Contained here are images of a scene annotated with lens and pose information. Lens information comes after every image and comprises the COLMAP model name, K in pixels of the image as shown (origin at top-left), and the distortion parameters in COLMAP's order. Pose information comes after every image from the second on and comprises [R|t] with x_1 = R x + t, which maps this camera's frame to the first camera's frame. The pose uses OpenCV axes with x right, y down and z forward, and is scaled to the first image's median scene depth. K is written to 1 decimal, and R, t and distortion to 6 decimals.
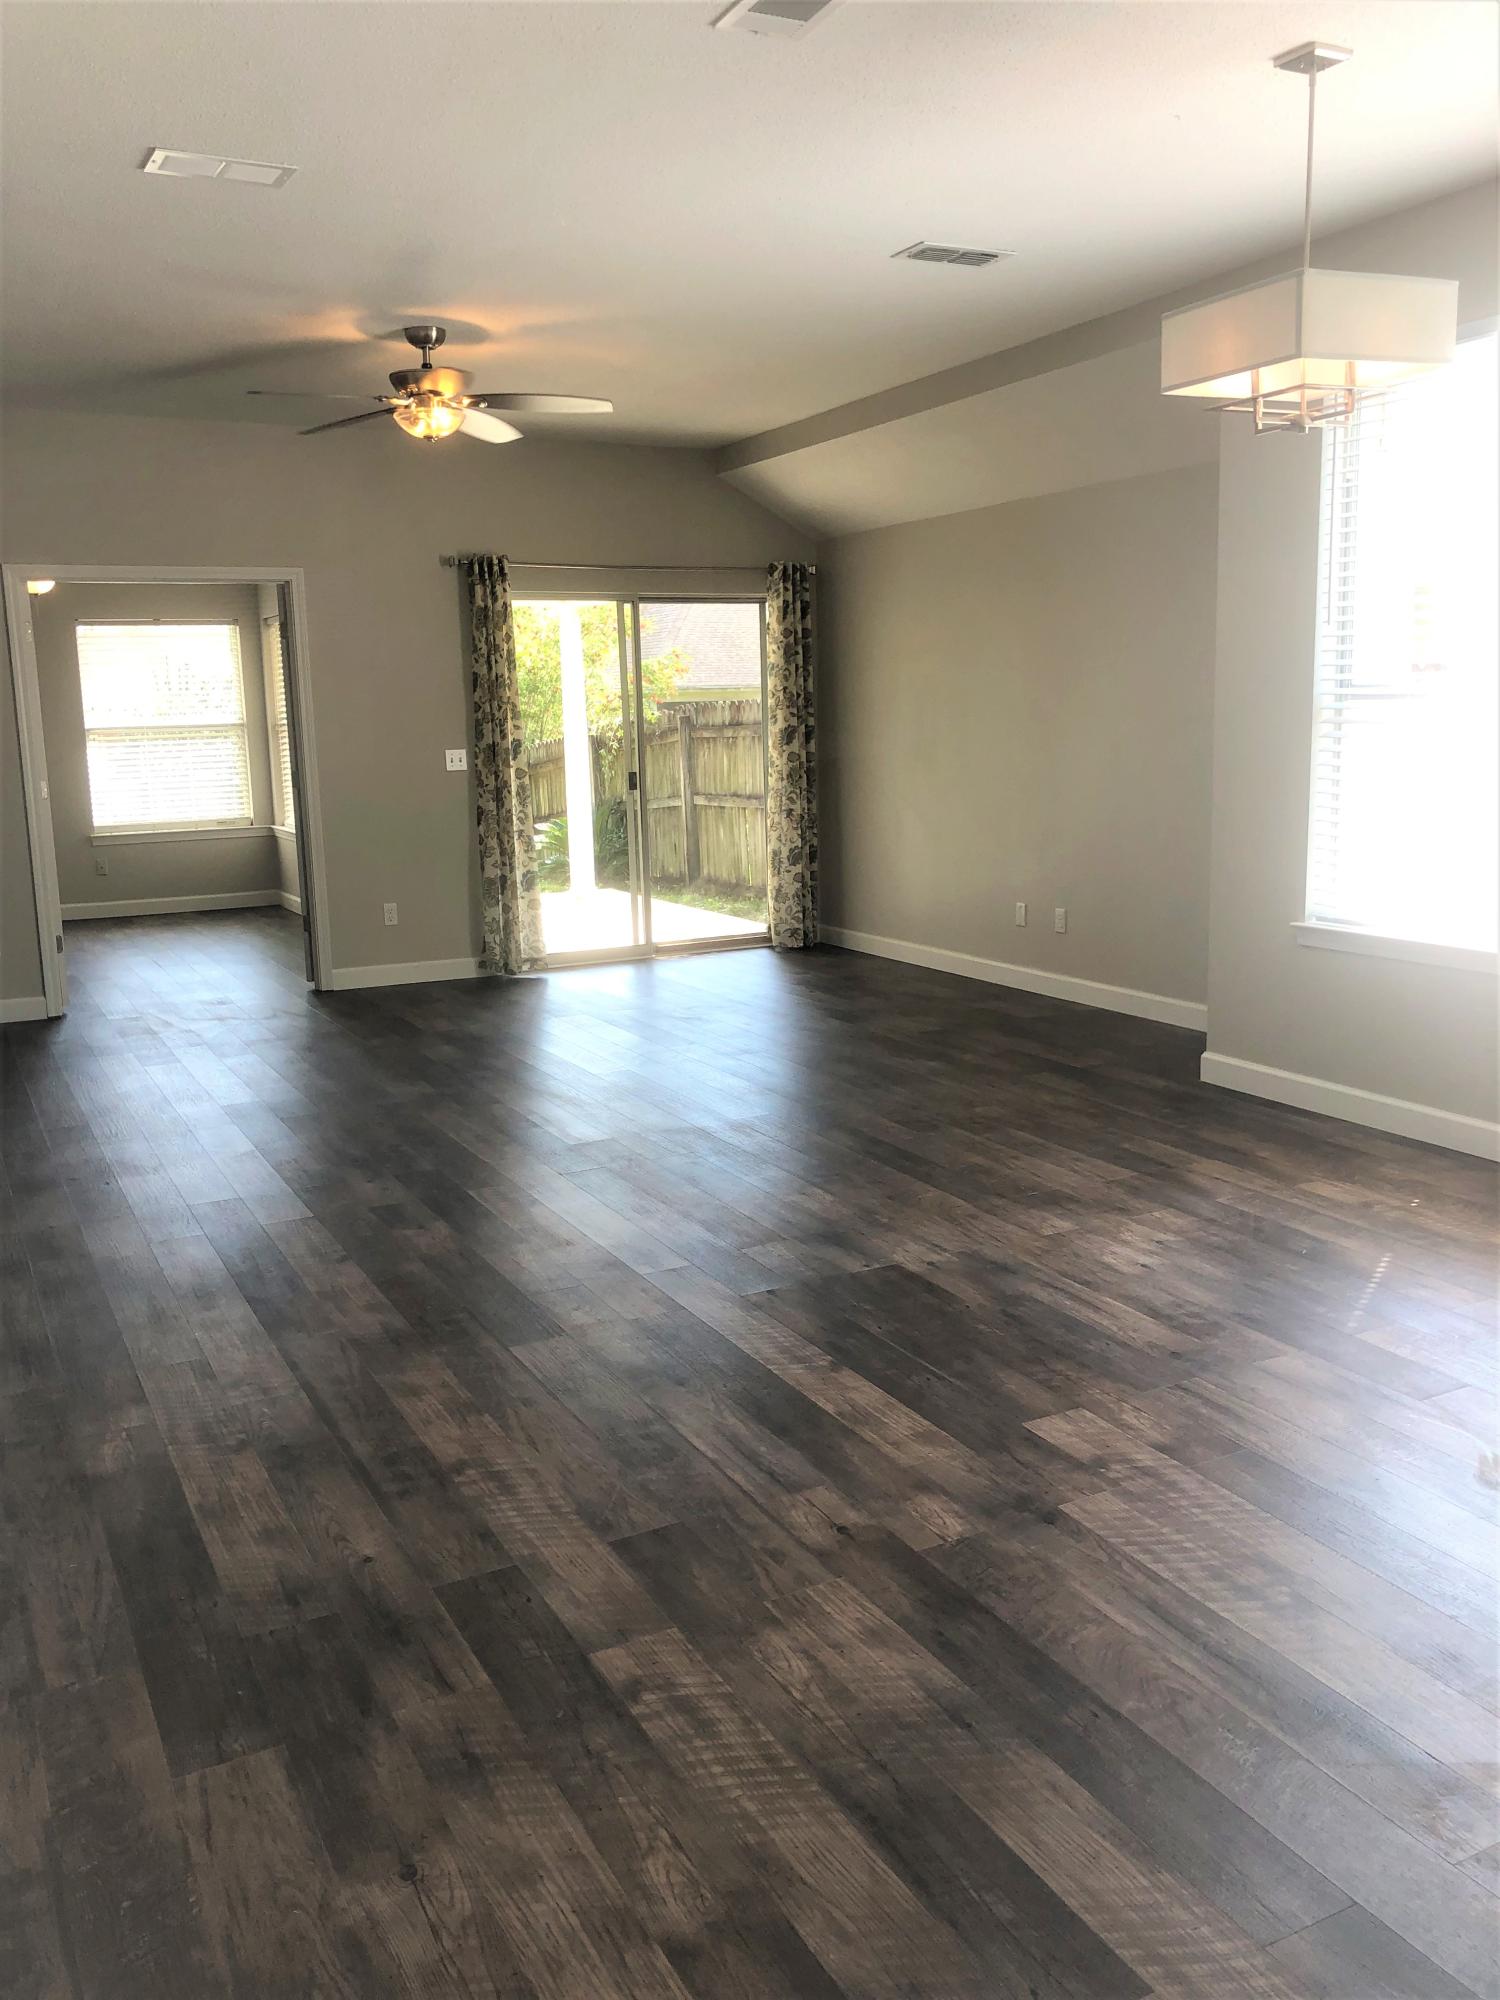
lens RADIAL K [[1635.7, 0, 761.5], [0, 1635.7, 987.9], [0, 0, 1]] dist [0.044690, -0.043203]
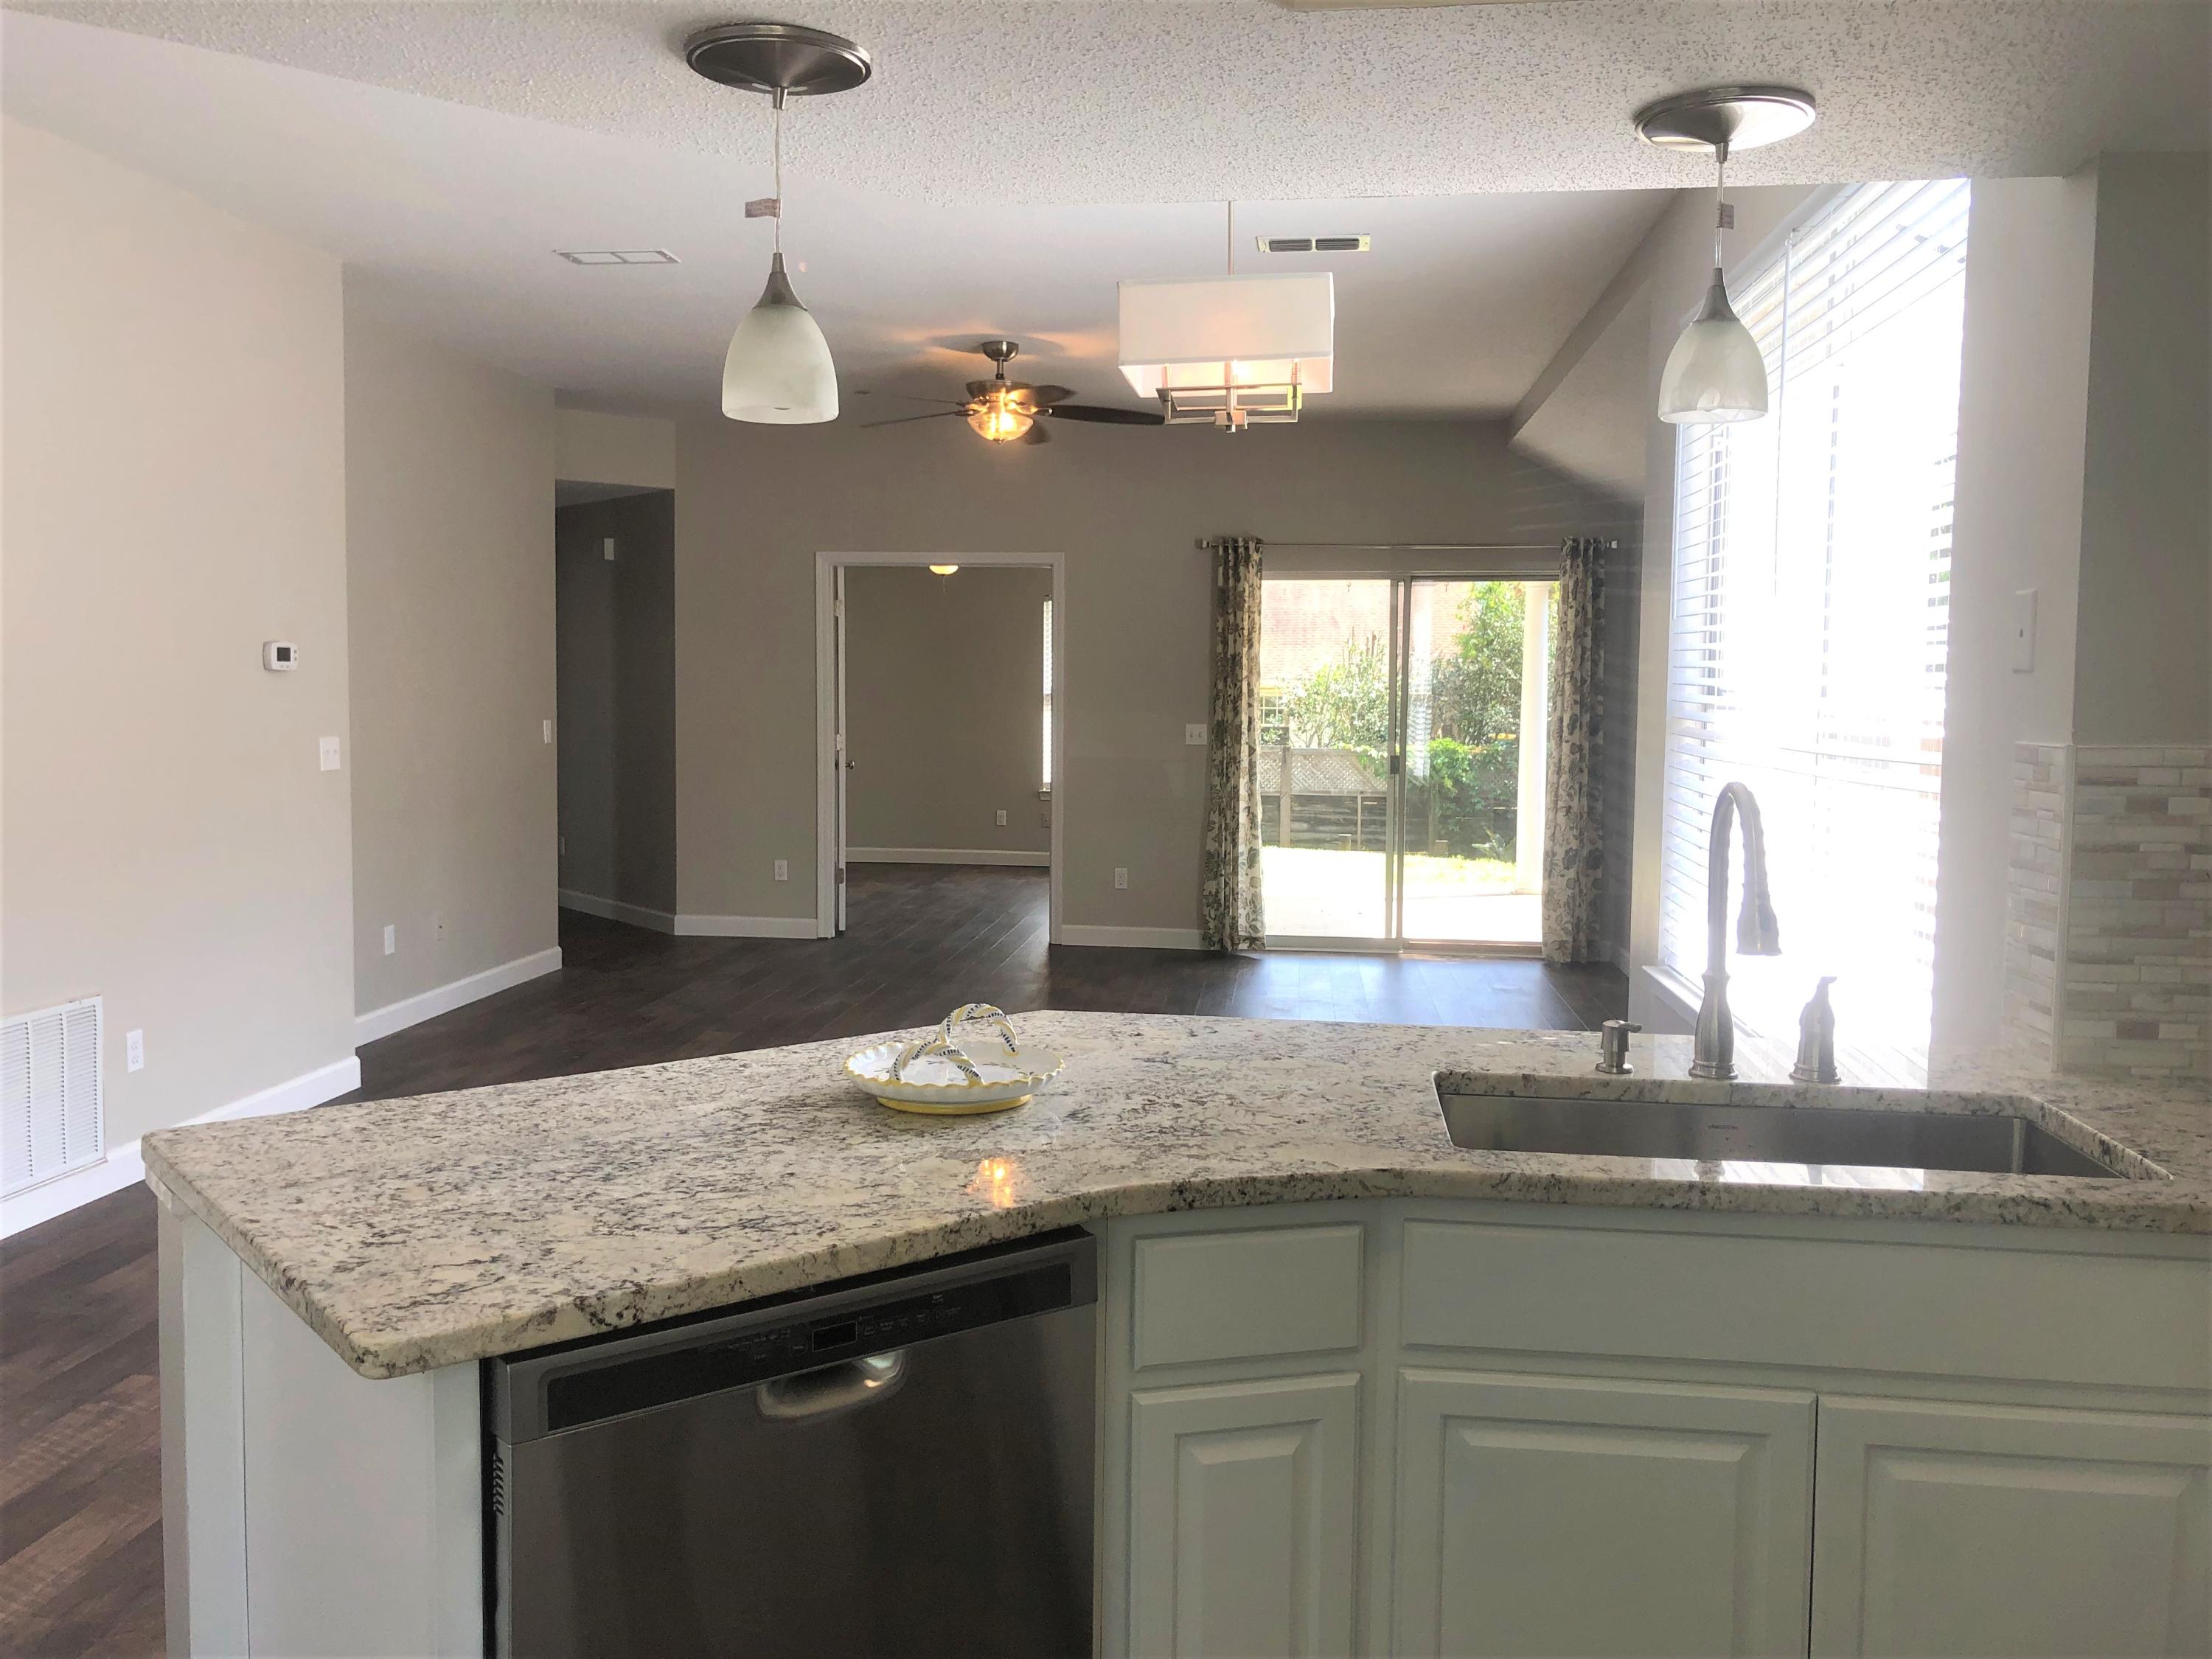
lens RADIAL K [[1809.1, 0, 1103.1], [0, 1809.1, 836.4], [0, 0, 1]] dist [0.044690, -0.043203]
pose [[0.834298, 0.078812, -0.545652, 0.765363], [-0.124132, 0.991169, -0.046636, -0.033683], [0.537158, 0.106641, 0.836713, 0.074309]]
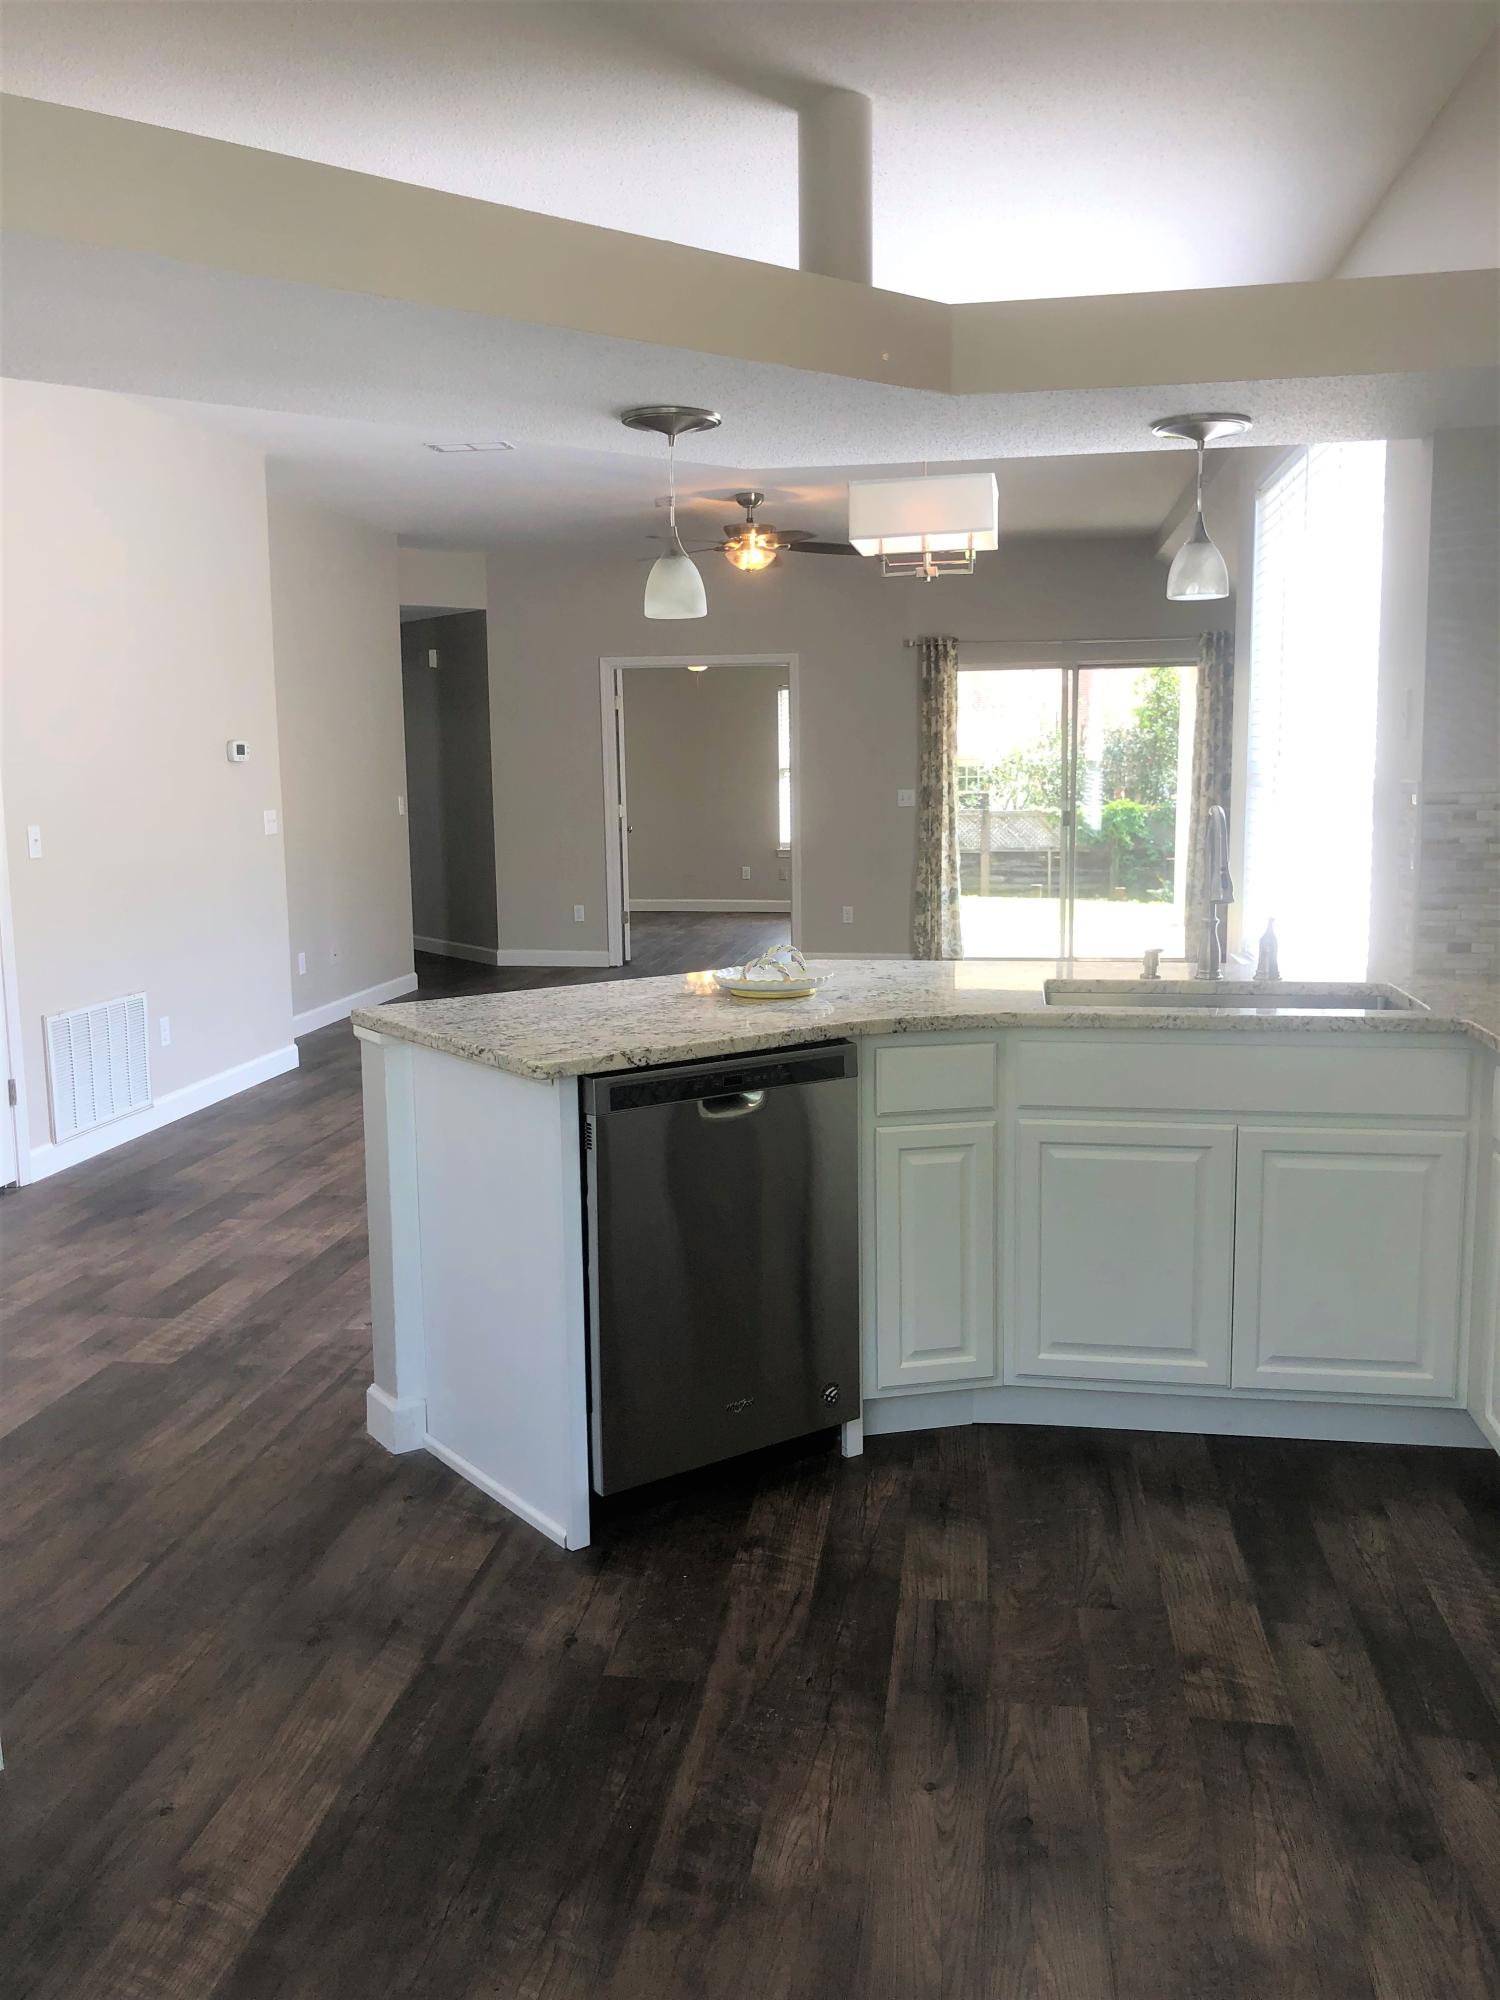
lens RADIAL K [[1635.7, 0, 759.0], [0, 1635.7, 999.4], [0, 0, 1]] dist [0.044690, -0.043203]
pose [[0.813524, 0.098358, -0.573153, 0.926026], [-0.106758, 0.994102, 0.019066, 0.008802], [0.571648, 0.045678, 0.819226, -0.194145]]
